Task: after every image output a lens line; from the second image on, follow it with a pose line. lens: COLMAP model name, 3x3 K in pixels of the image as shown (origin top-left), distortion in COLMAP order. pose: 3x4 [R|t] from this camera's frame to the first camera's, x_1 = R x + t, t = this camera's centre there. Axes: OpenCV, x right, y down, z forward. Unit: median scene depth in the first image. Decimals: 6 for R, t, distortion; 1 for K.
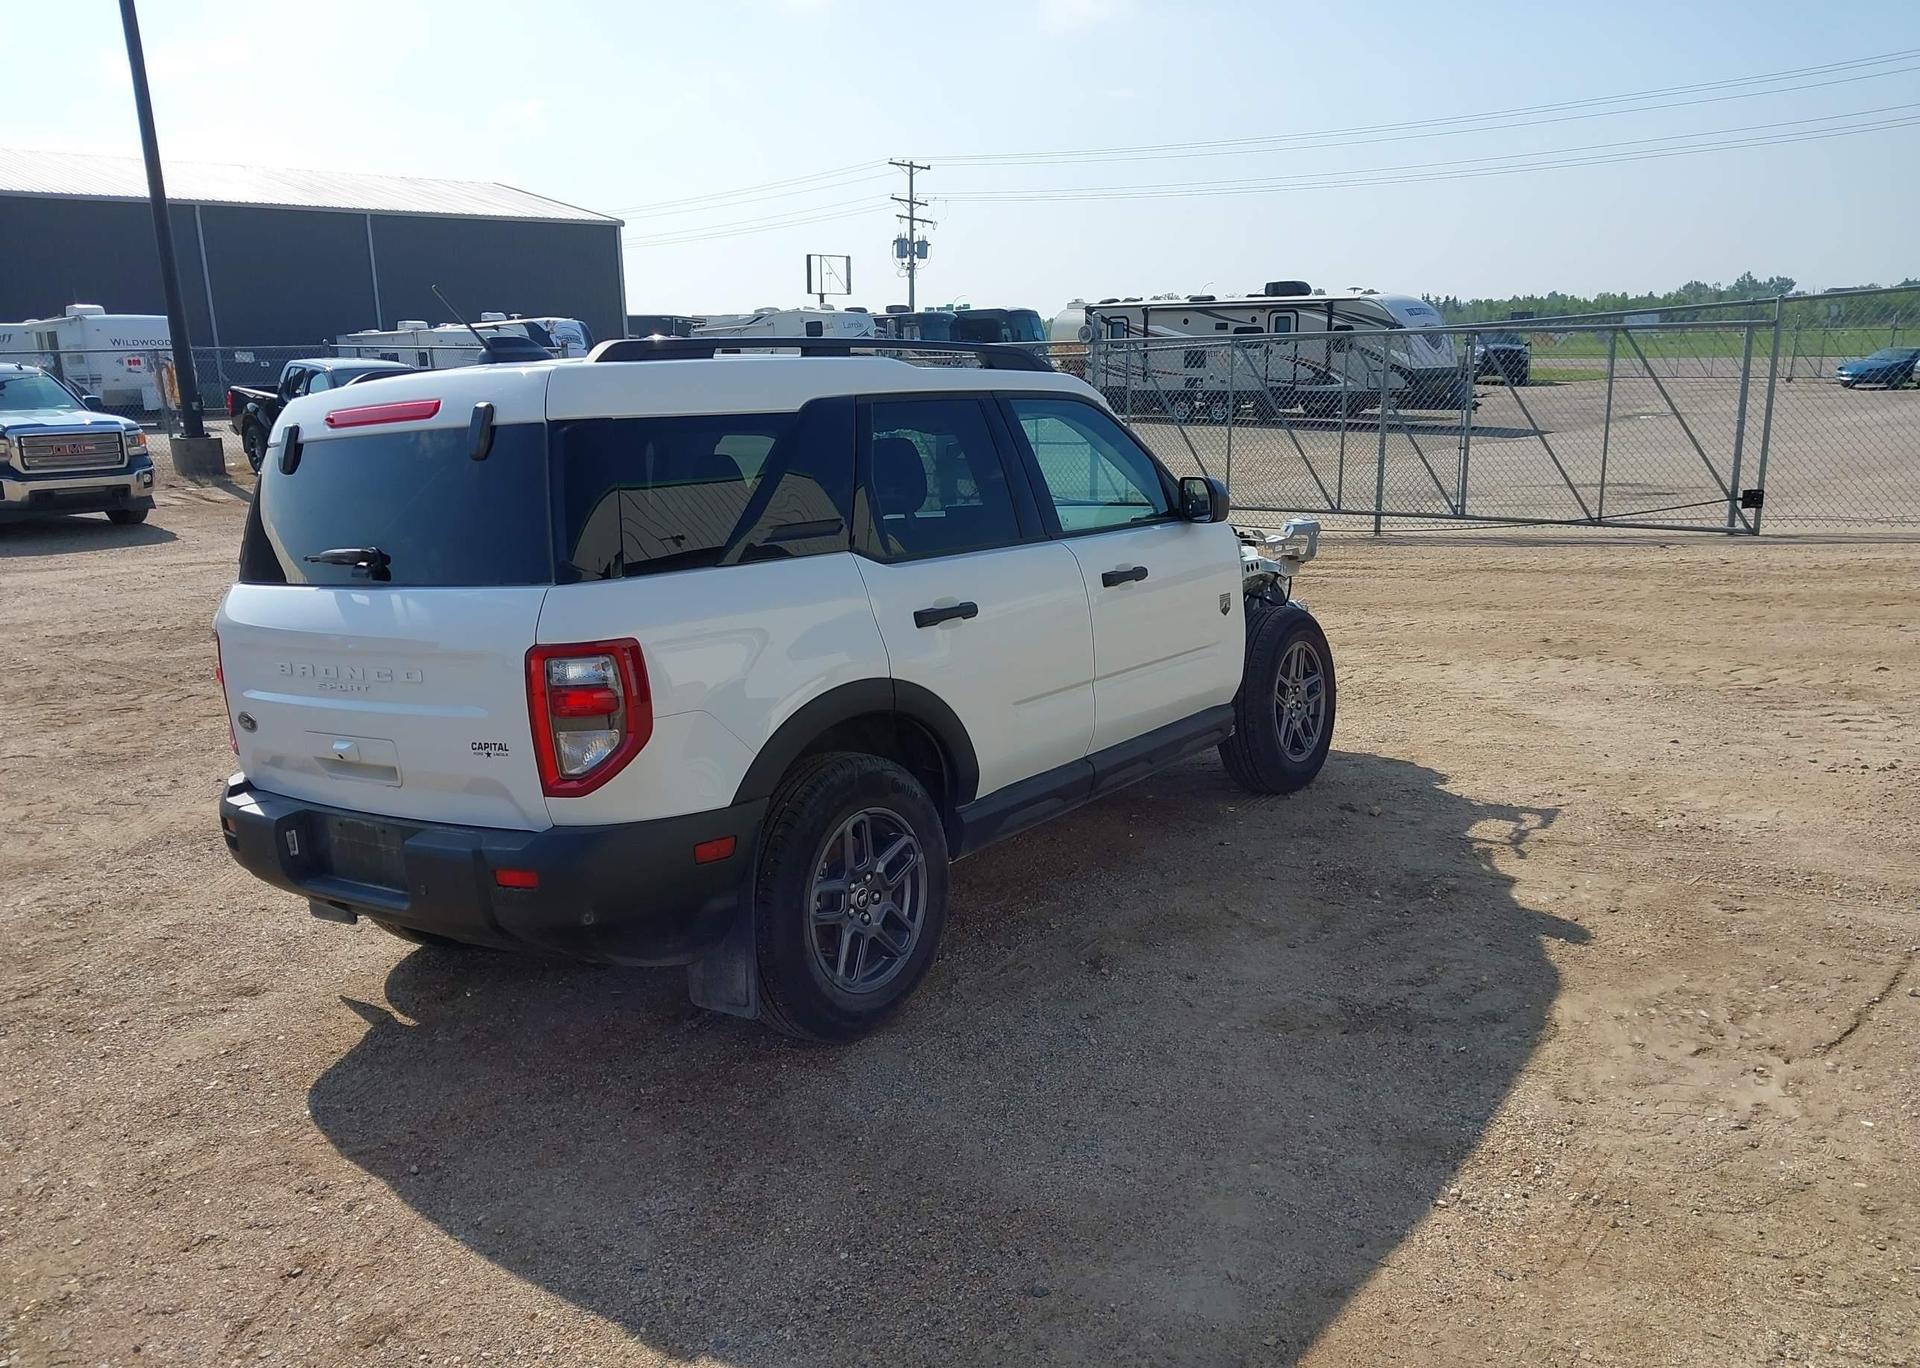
lens RADIAL K [[1491.1, 0, 955.0], [0, 1491.1, 743.1], [0, 0, 1]] dist [0.026947, -0.002206]
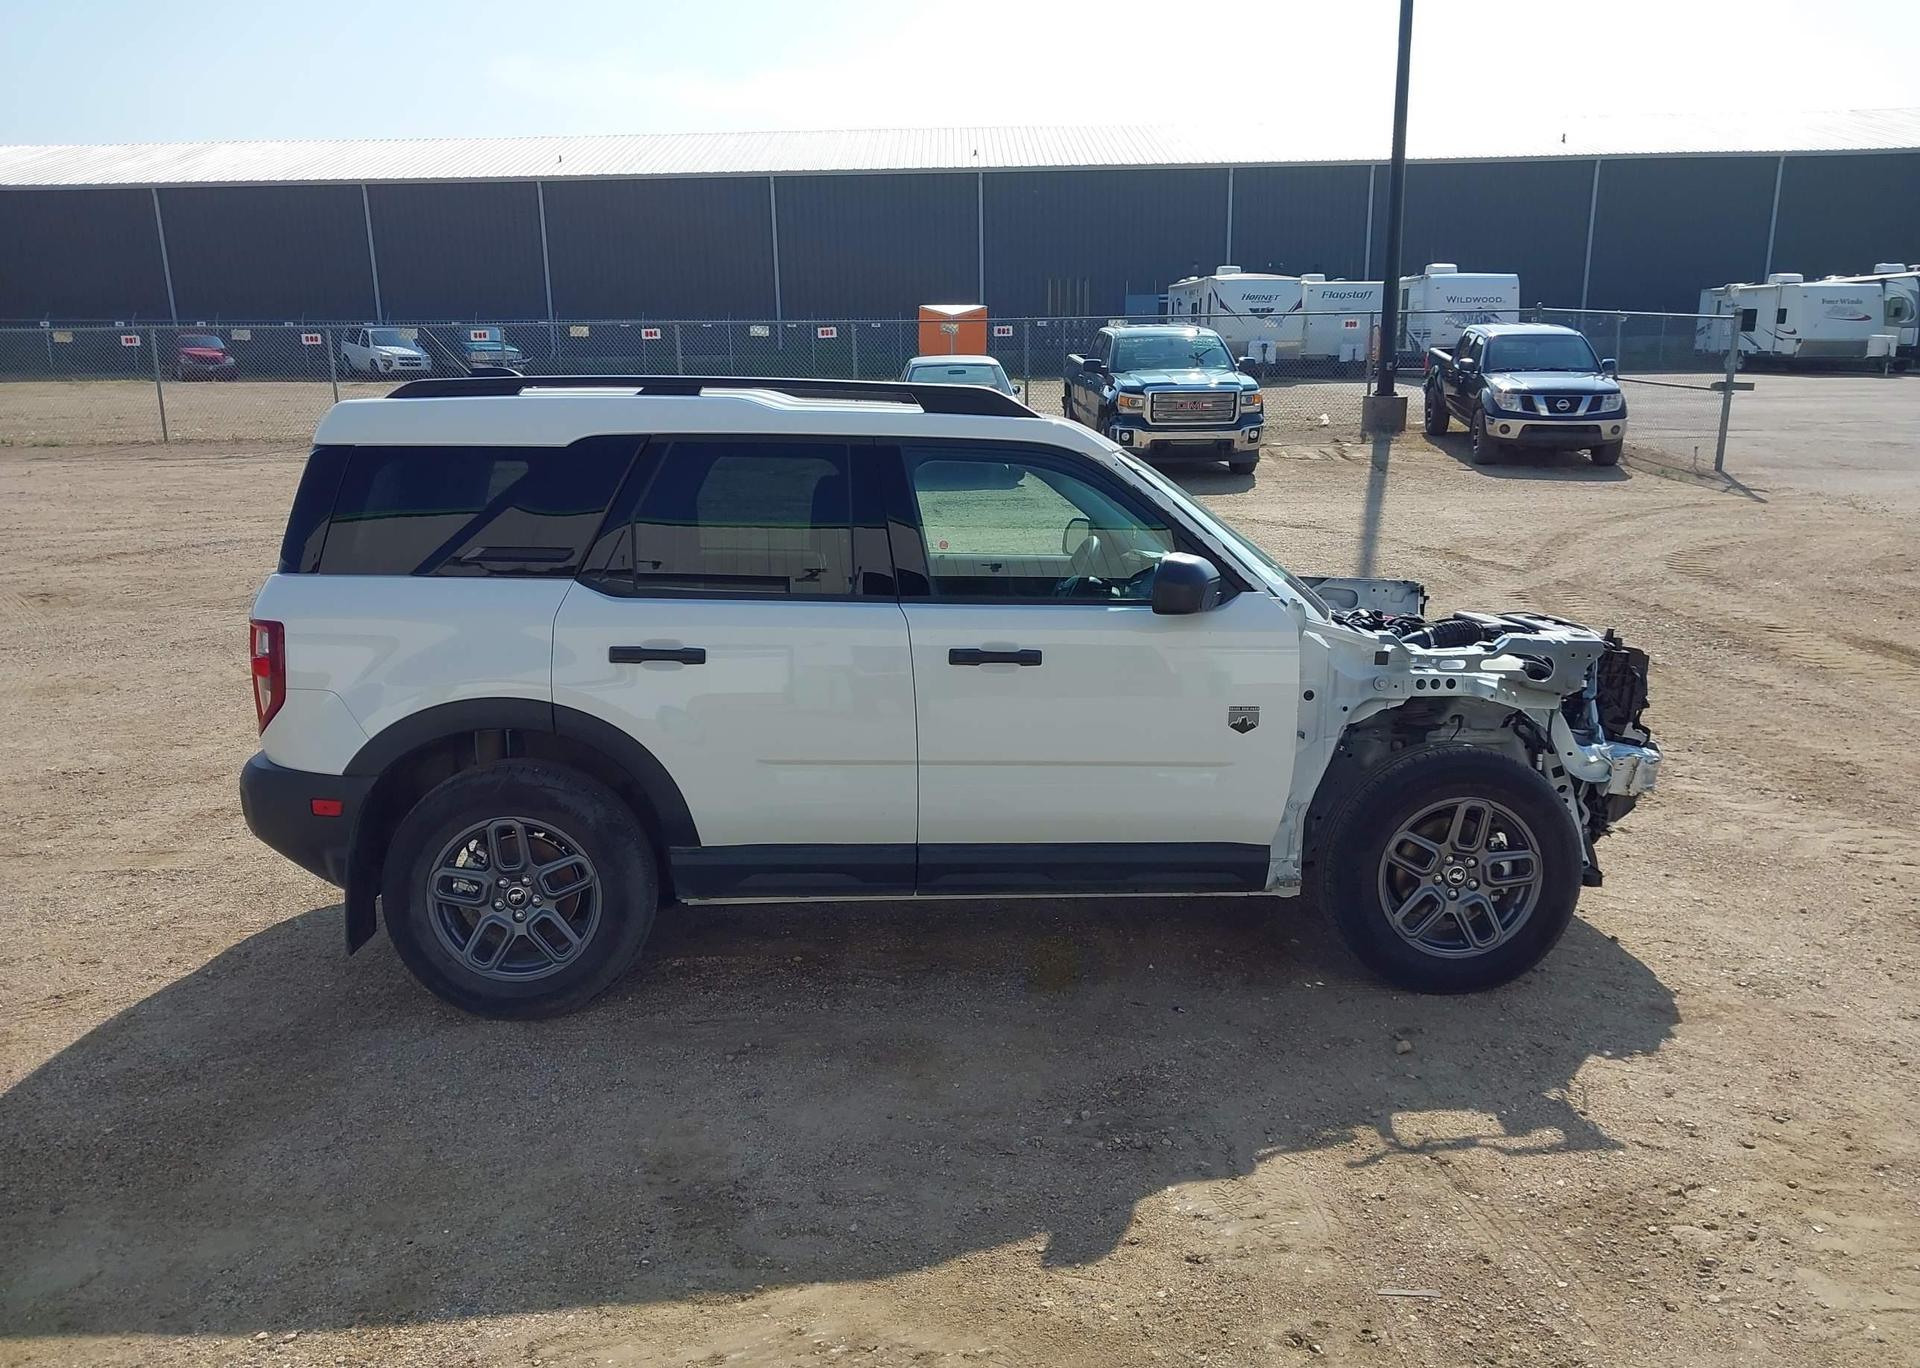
lens RADIAL K [[1506.5, 0, 952.3], [0, 1506.5, 747.5], [0, 0, 1]] dist [0.024221, -0.025452]
pose [[0.636683, 0.225160, -0.737521, 0.554993], [-0.201346, 0.971784, 0.122862, -0.119986], [0.744375, 0.070273, 0.664054, 0.296167]]
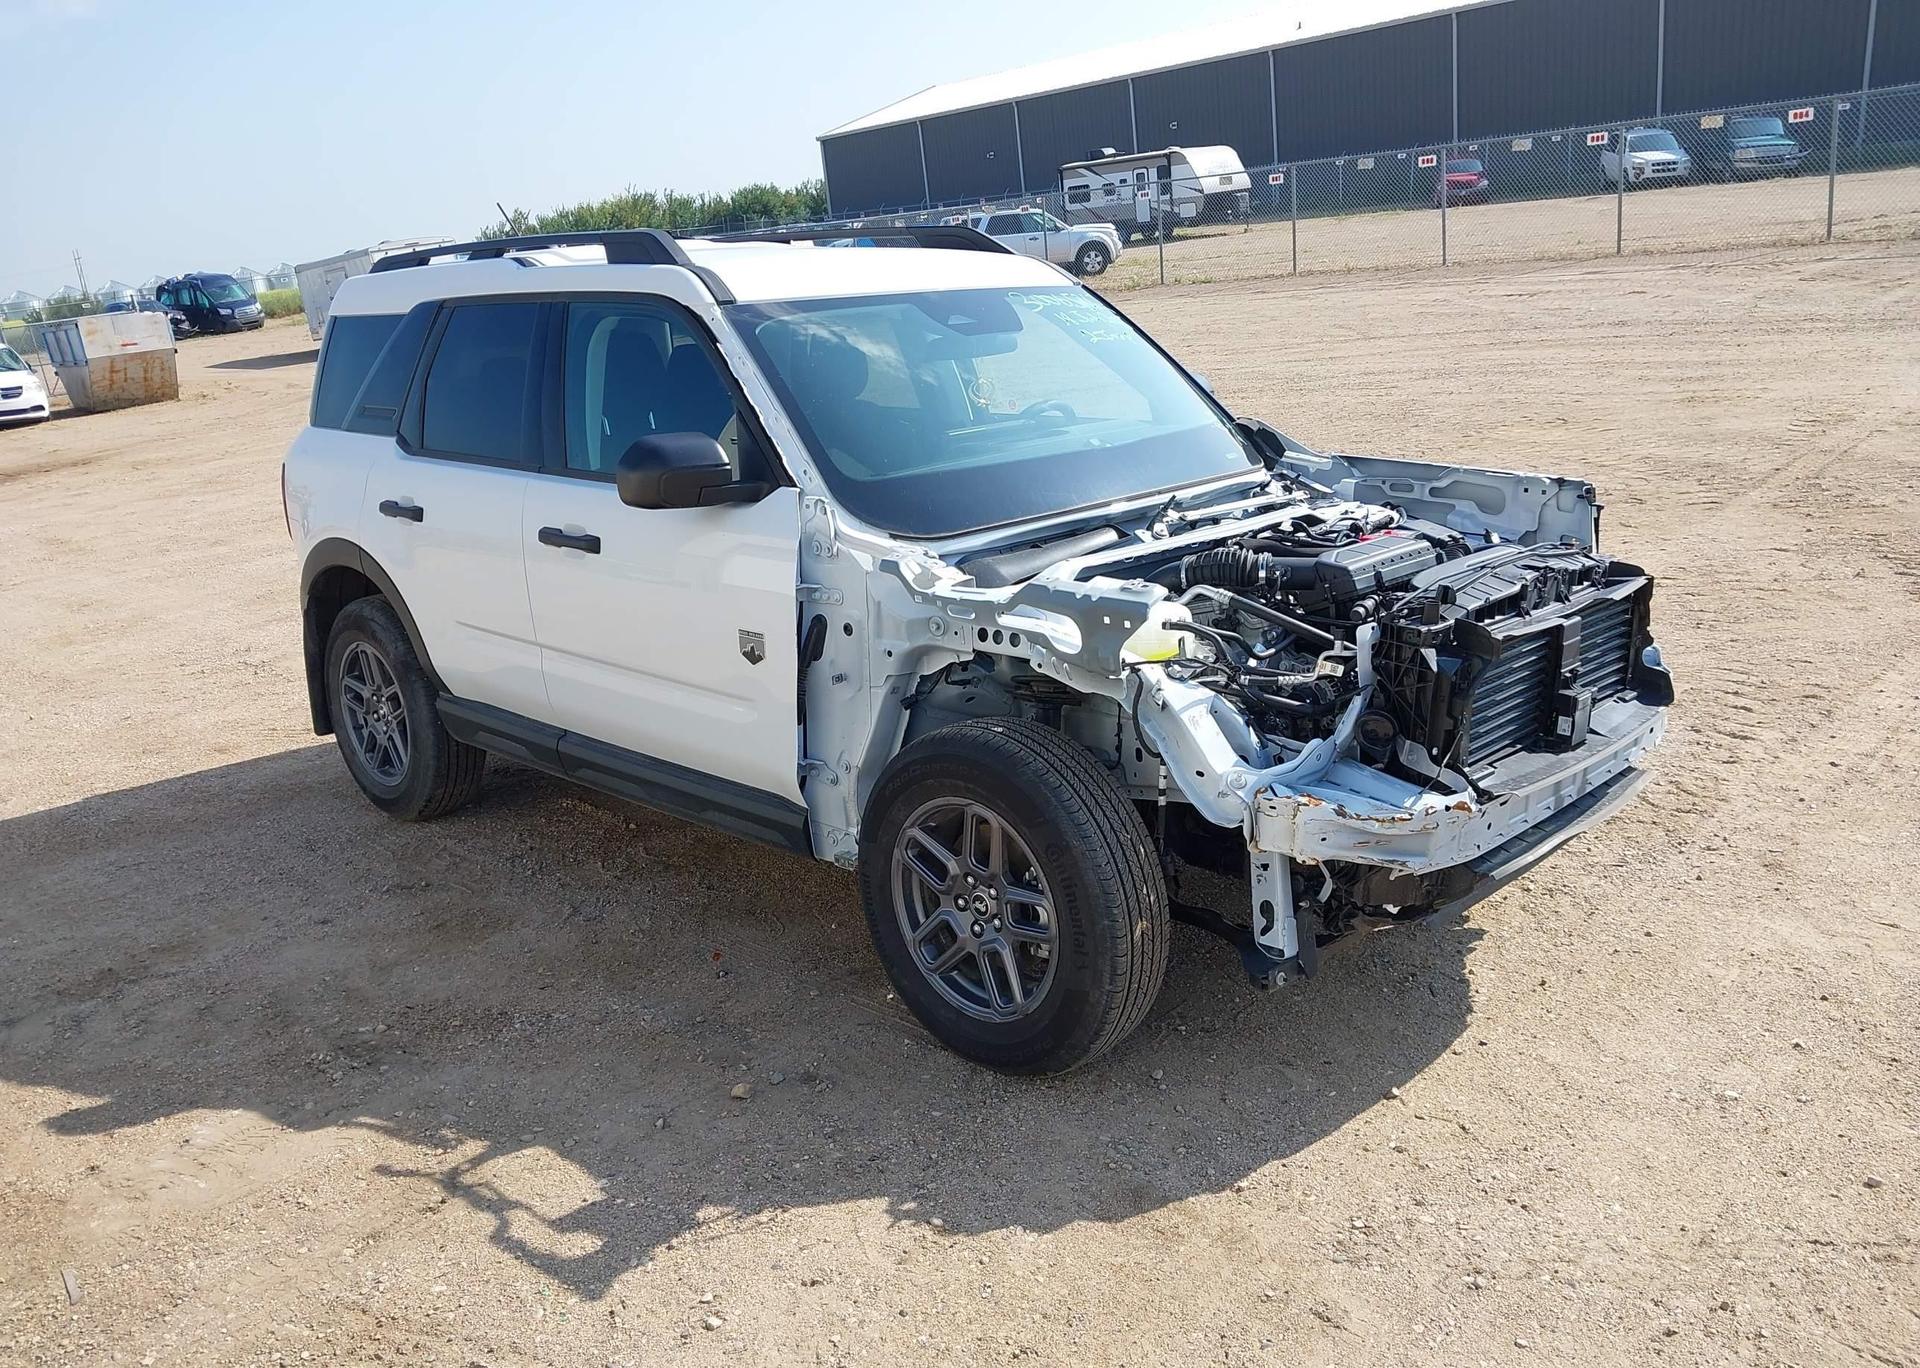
lens RADIAL K [[1501.8, 0, 951.8], [0, 1501.8, 752.1], [0, 0, 1]] dist [0.015549, -0.017665]
pose [[-0.132002, 0.366466, -0.921020, 0.635602], [-0.145442, 0.911934, 0.383696, -0.254238], [0.980521, 0.184603, -0.067078, 0.935161]]
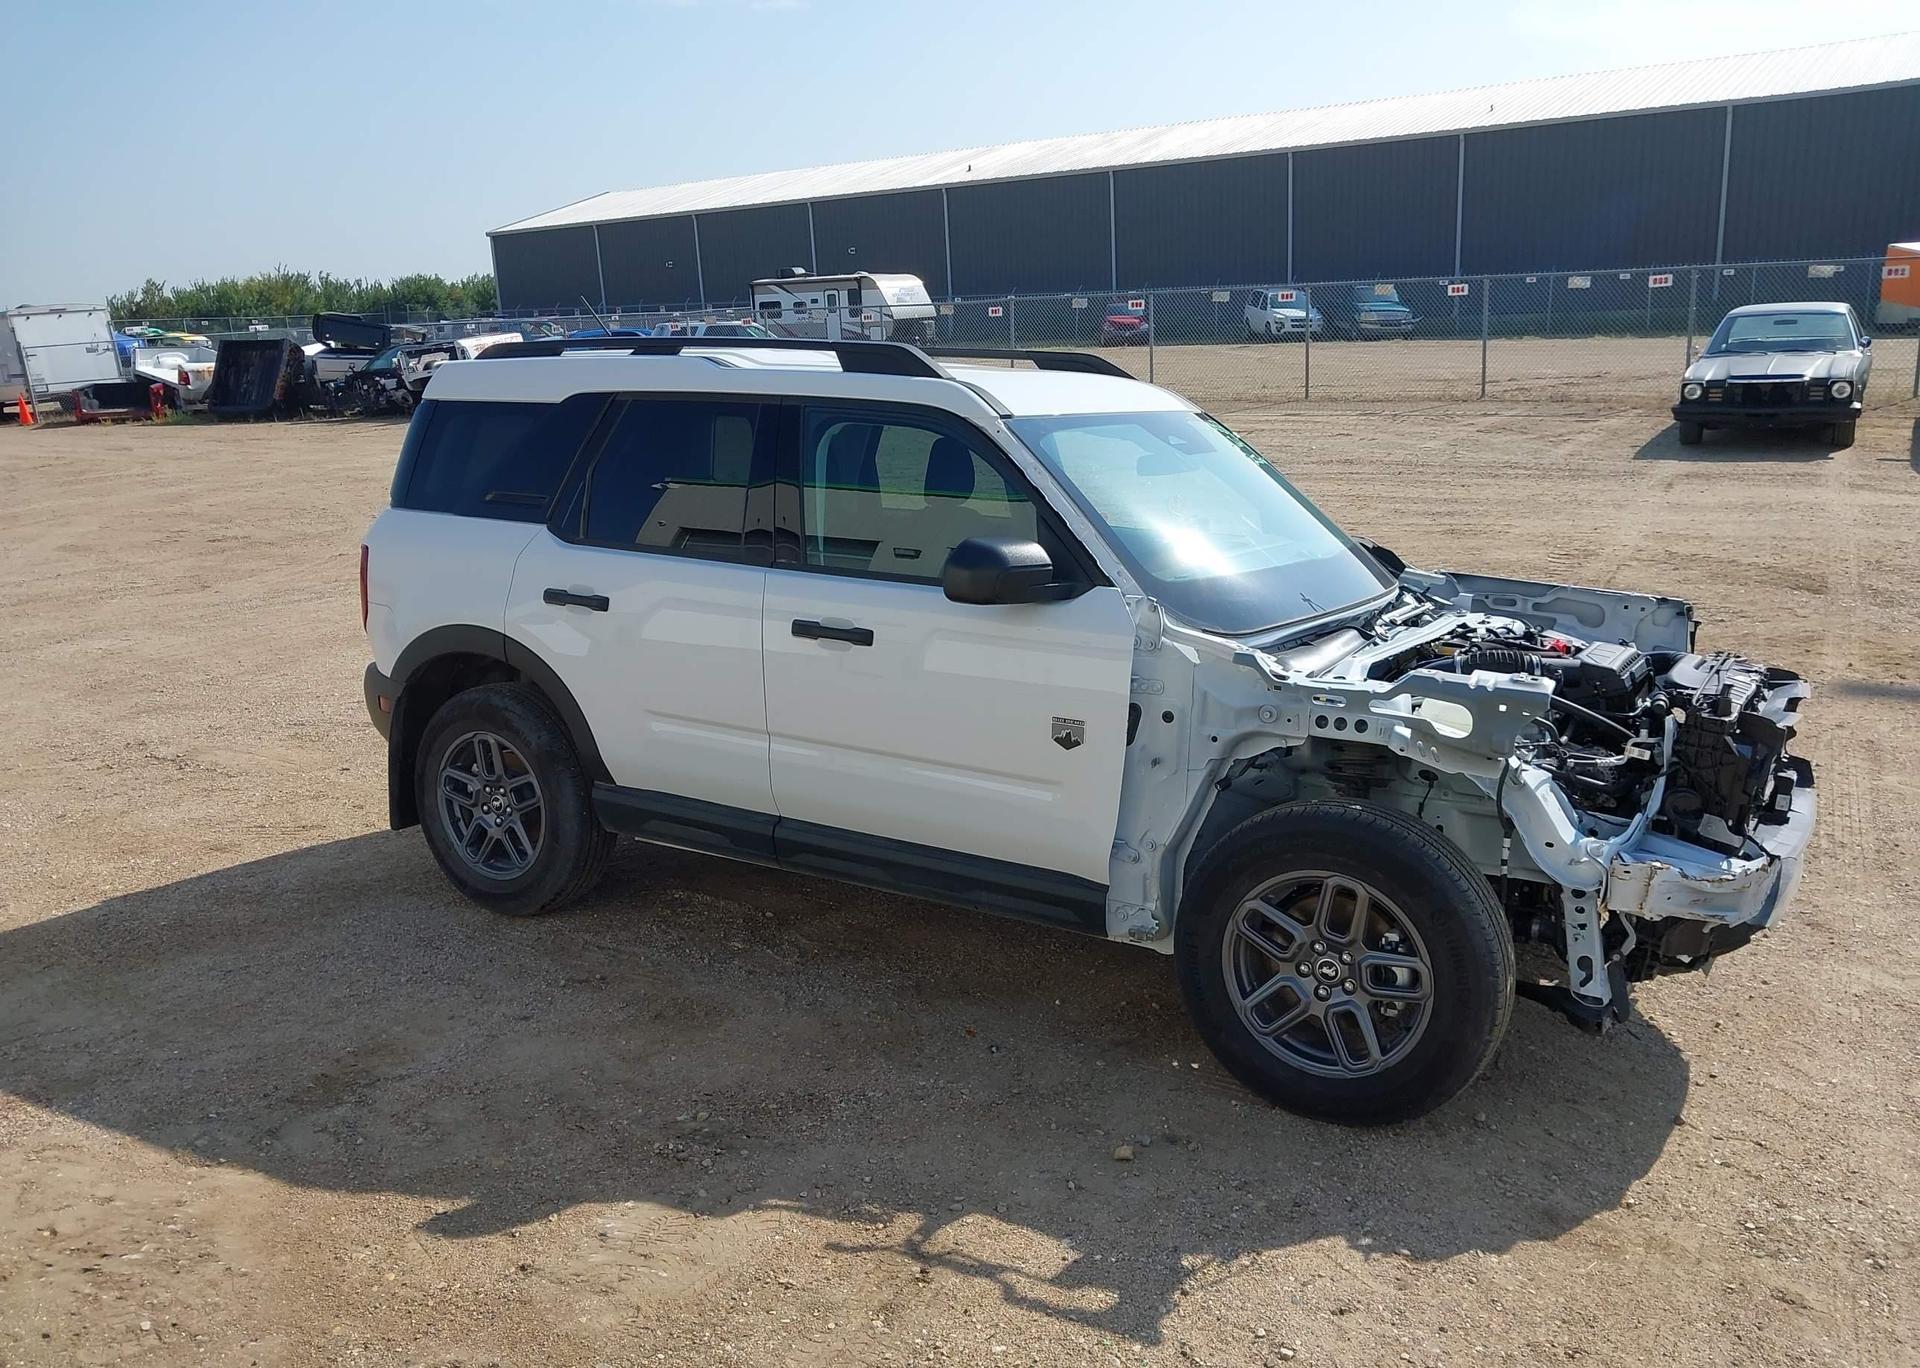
lens RADIAL K [[1501.8, 0, 951.8], [0, 1501.8, 752.1], [0, 0, 1]] dist [0.015549, -0.017665]
pose [[0.086779, 0.301583, -0.949483, 0.677339], [-0.218082, 0.935712, 0.277277, -0.215401], [0.972065, 0.183003, 0.146970, 0.700902]]
